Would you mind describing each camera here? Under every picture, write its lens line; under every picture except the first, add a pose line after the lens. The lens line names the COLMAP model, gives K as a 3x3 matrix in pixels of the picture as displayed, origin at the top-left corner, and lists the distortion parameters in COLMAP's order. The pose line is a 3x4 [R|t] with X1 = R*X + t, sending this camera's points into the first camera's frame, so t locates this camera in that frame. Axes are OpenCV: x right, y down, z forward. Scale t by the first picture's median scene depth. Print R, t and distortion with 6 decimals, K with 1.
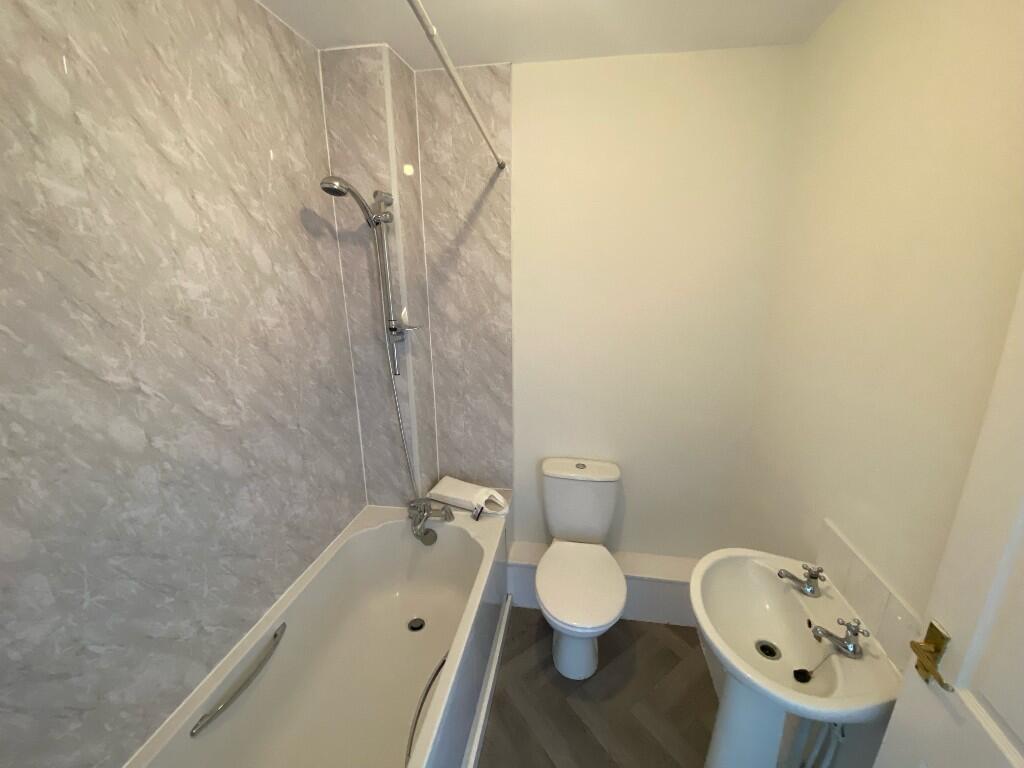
lens RADIAL K [[414.5, 0, 512.9], [0, 414.5, 382.4], [0, 0, 1]] dist [0.026292, -0.022060]
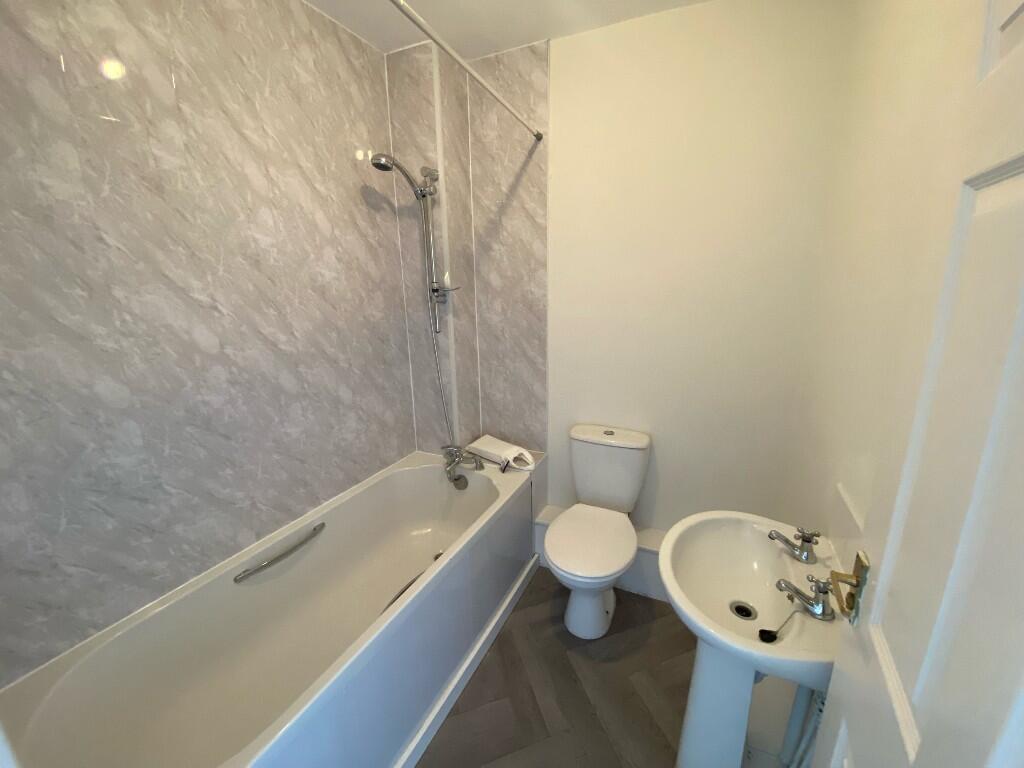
lens RADIAL K [[414.5, 0, 512.9], [0, 414.5, 382.4], [0, 0, 1]] dist [0.026292, -0.022060]
pose [[0.961114, 0.054410, -0.270738, 0.271748], [-0.059400, 0.998182, -0.010265, 0.139763], [0.269687, 0.025948, 0.962598, -0.031119]]
